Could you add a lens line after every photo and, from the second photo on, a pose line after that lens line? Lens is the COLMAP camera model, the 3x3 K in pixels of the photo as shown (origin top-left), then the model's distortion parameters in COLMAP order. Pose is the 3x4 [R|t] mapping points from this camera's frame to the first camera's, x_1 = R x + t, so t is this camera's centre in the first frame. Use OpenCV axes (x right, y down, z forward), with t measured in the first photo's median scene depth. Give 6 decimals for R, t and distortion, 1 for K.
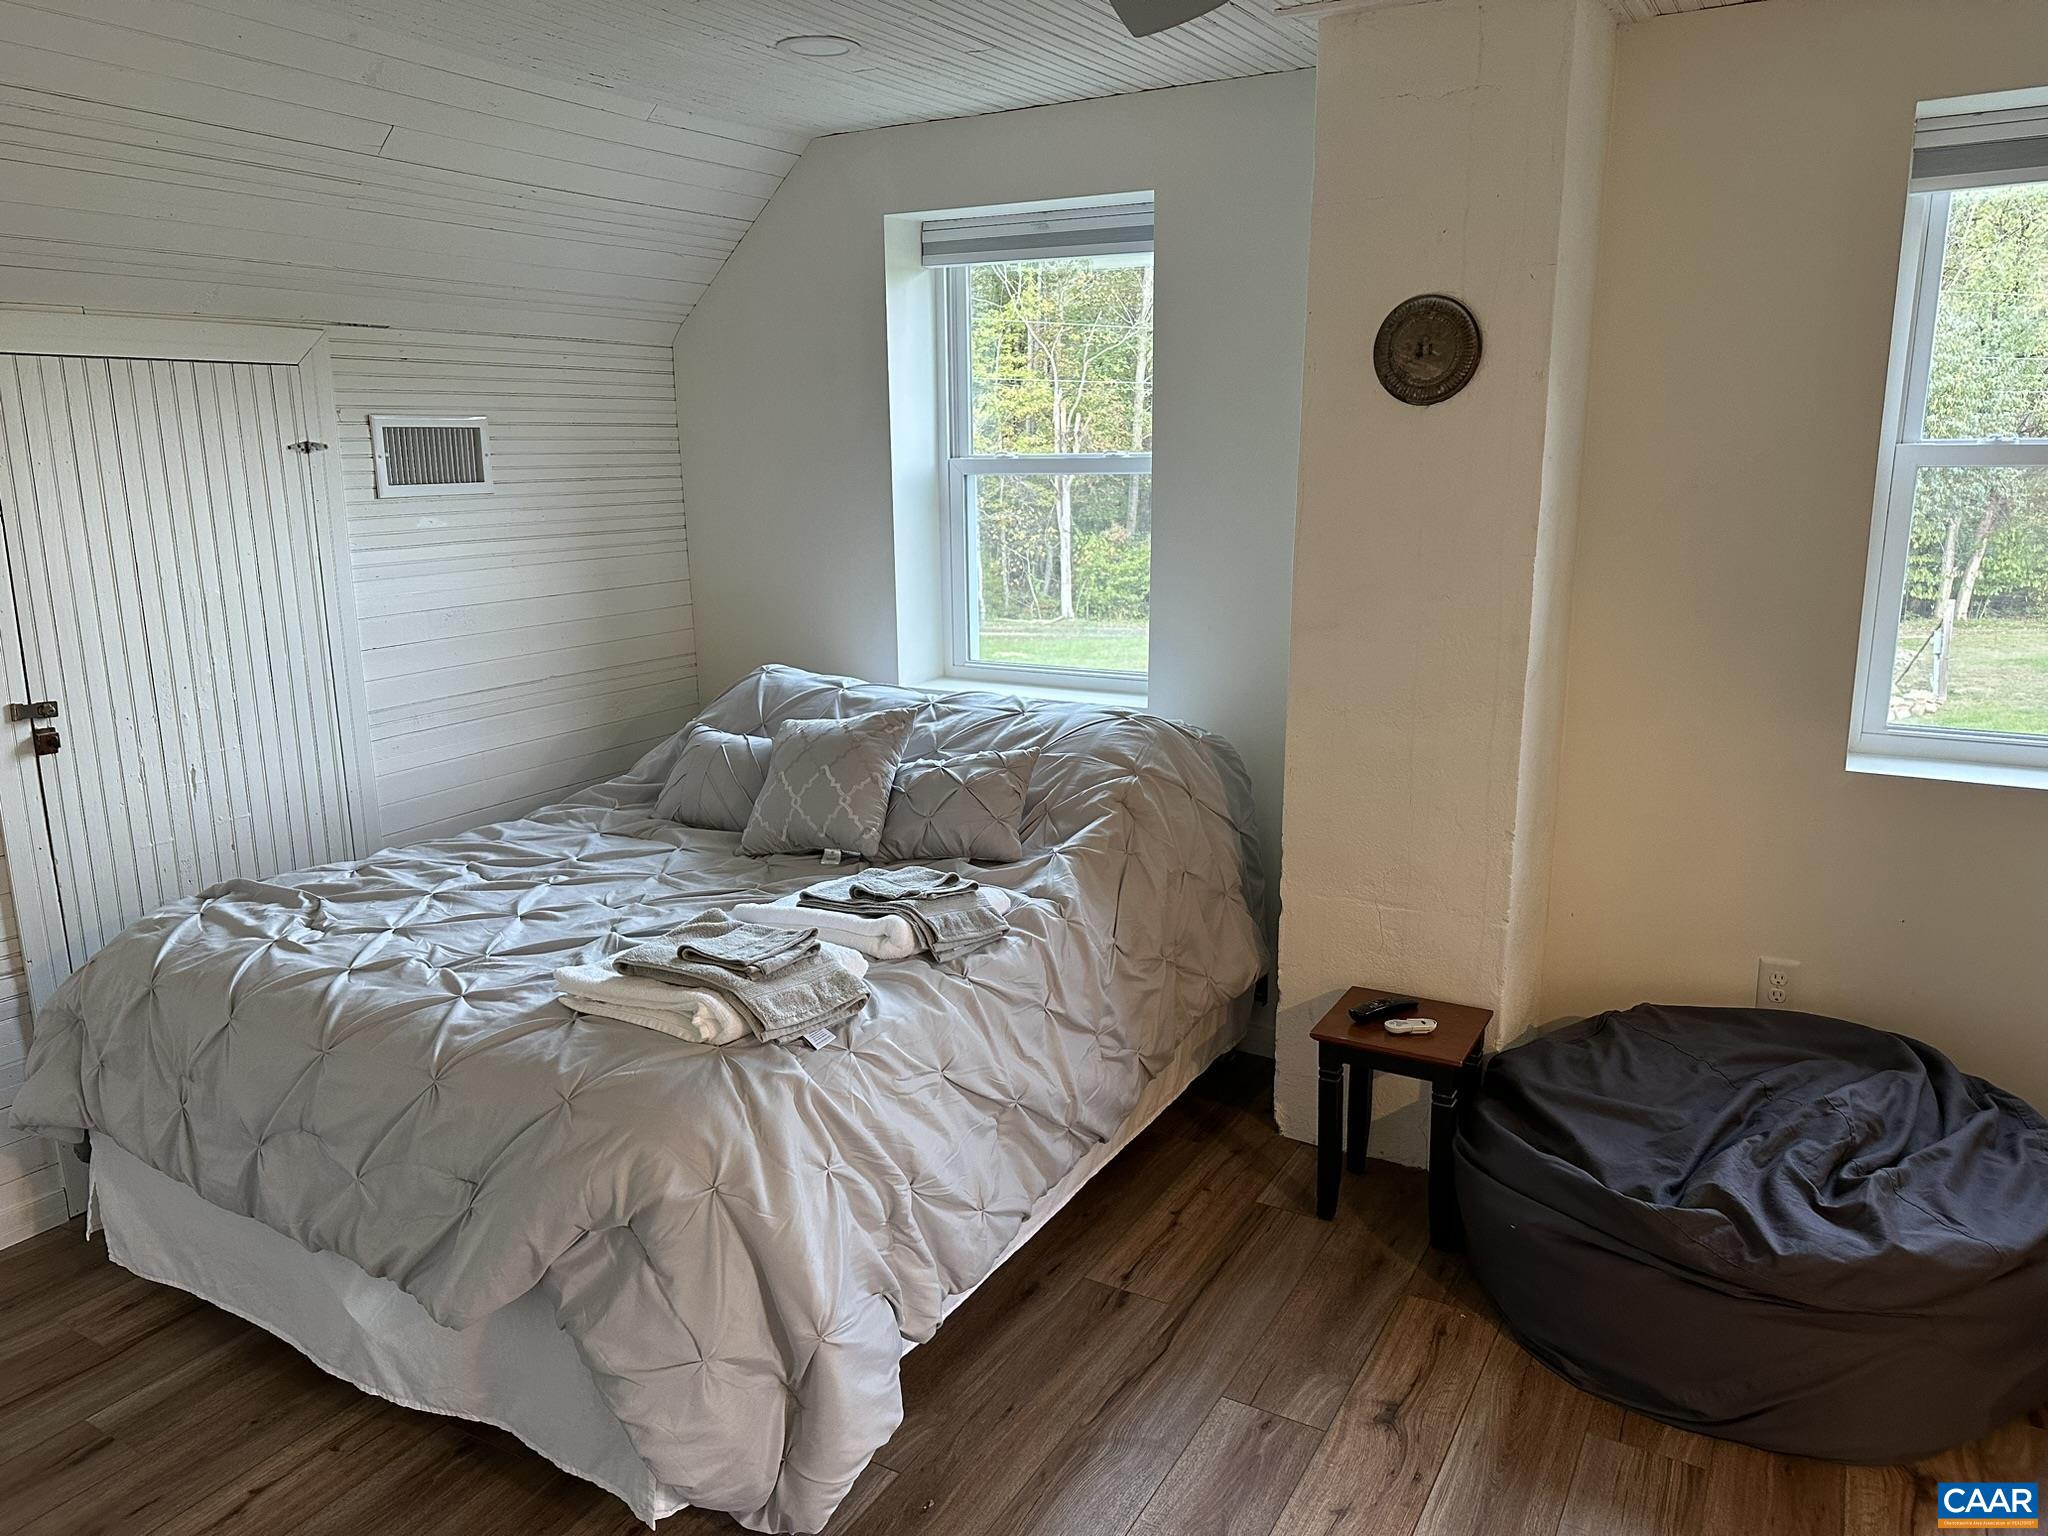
lens RADIAL K [[1430.7, 0, 1044.2], [0, 1430.7, 760.6], [0, 0, 1]] dist [0.064144, -0.073491]
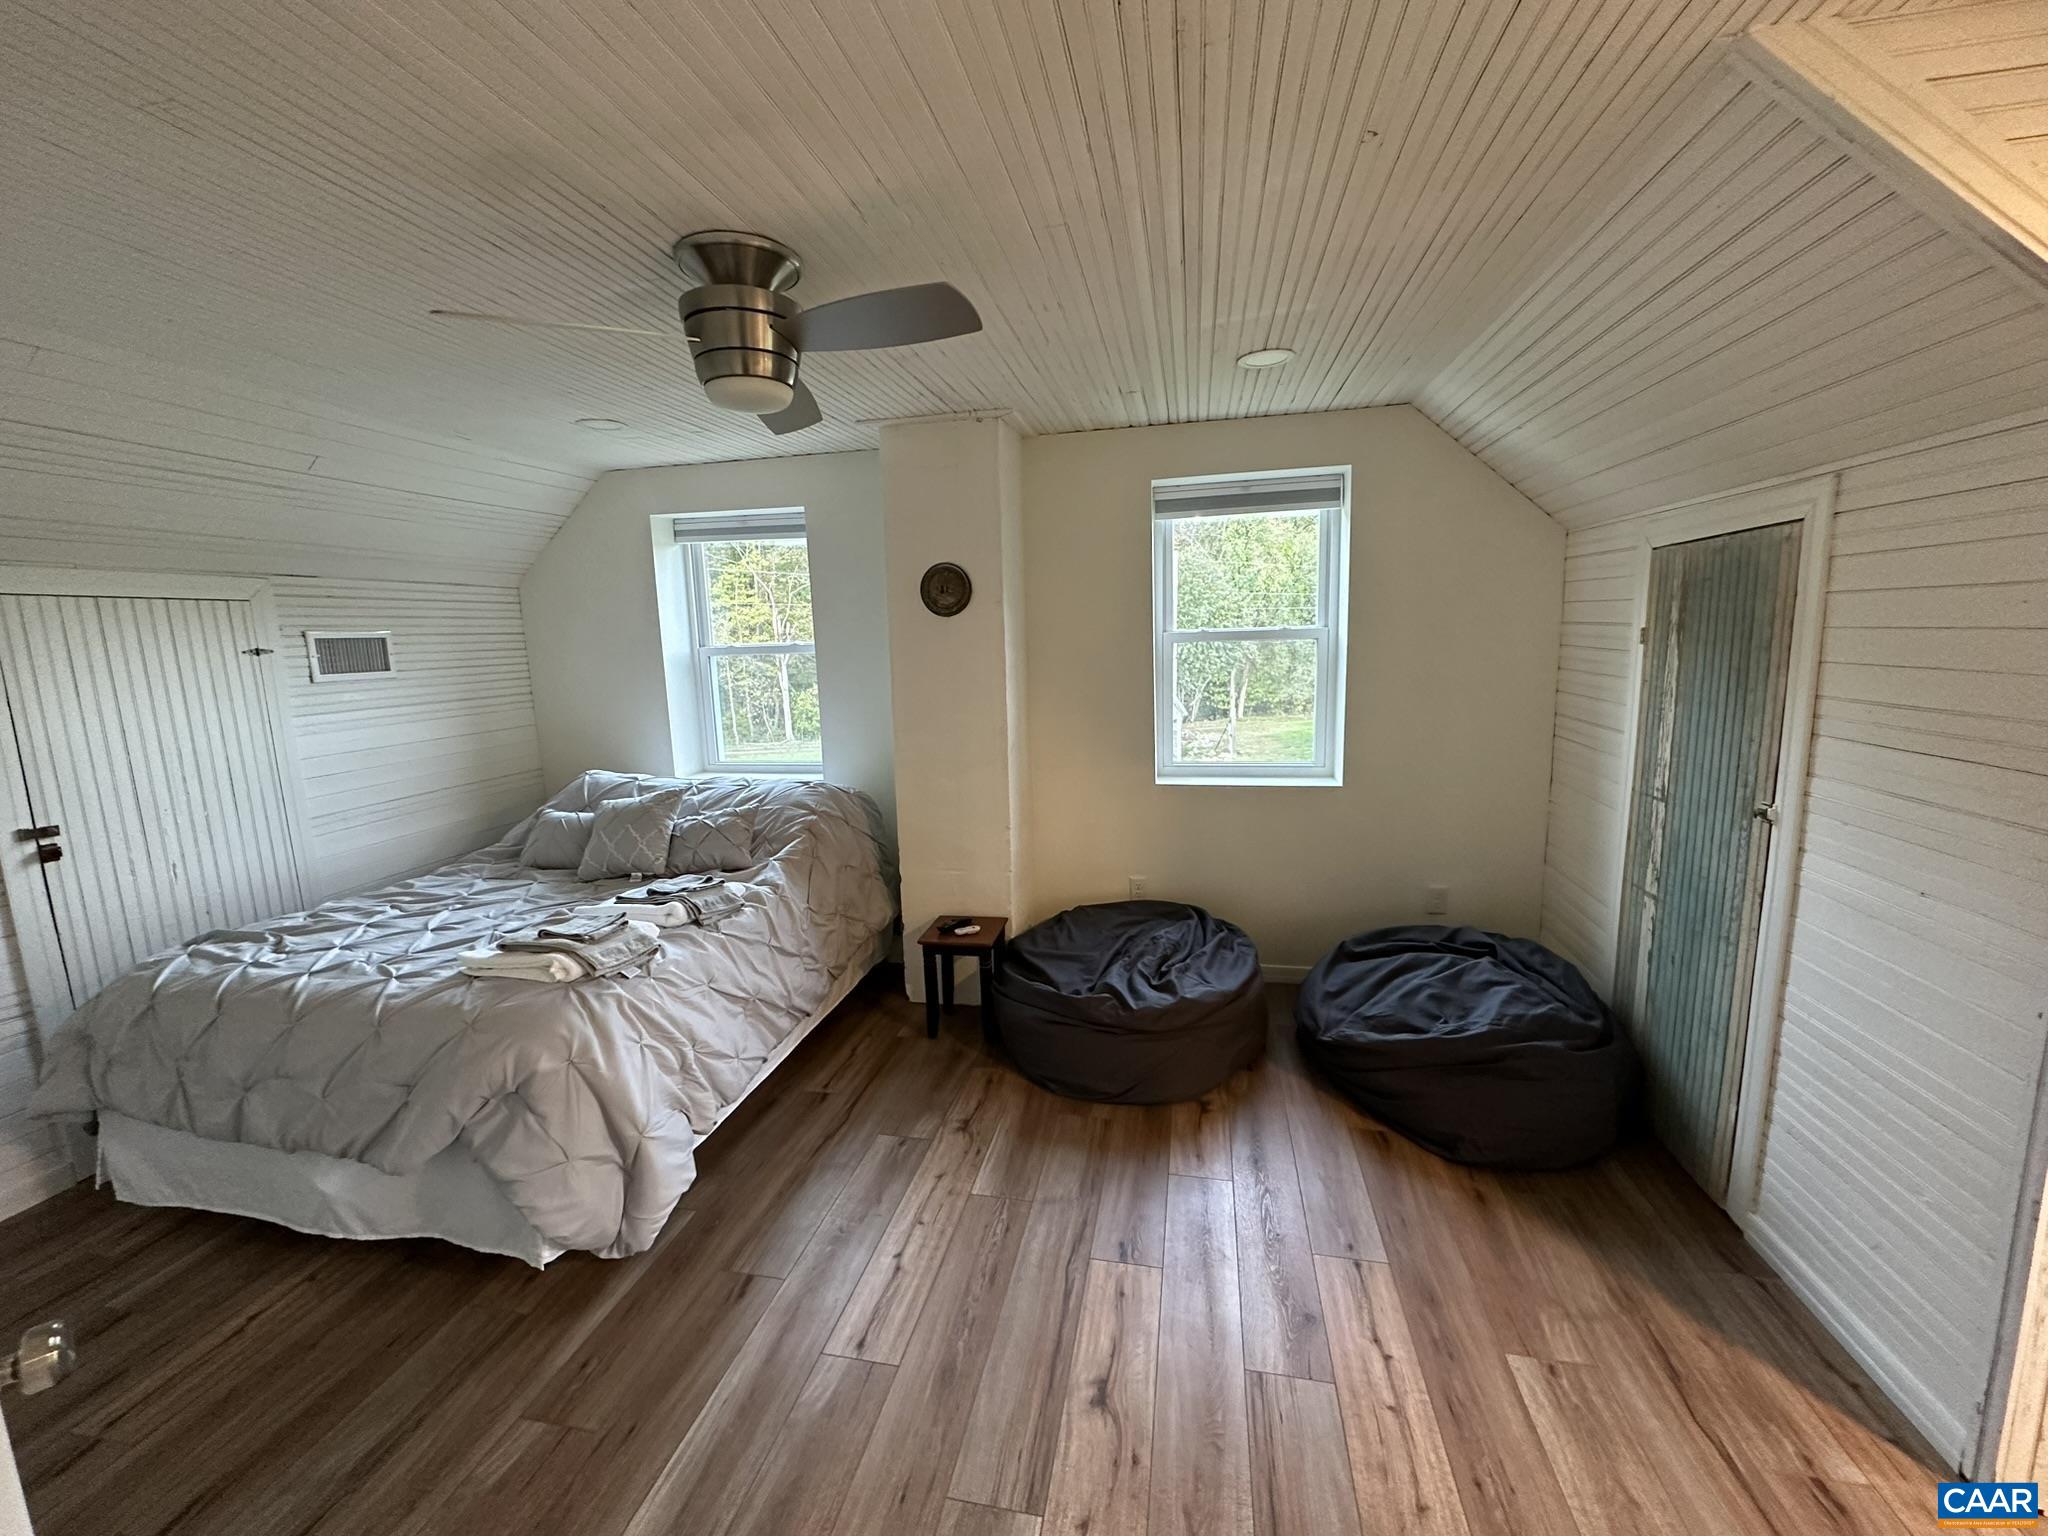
lens RADIAL K [[812.0, 0, 1032.3], [0, 812.0, 767.0], [0, 0, 1]] dist [-0.000068, 0.000384]
pose [[0.952422, -0.066753, 0.297384, 0.027493], [0.084377, 0.995334, -0.046812, 0.024370], [-0.292871, 0.069677, 0.953610, -0.096497]]
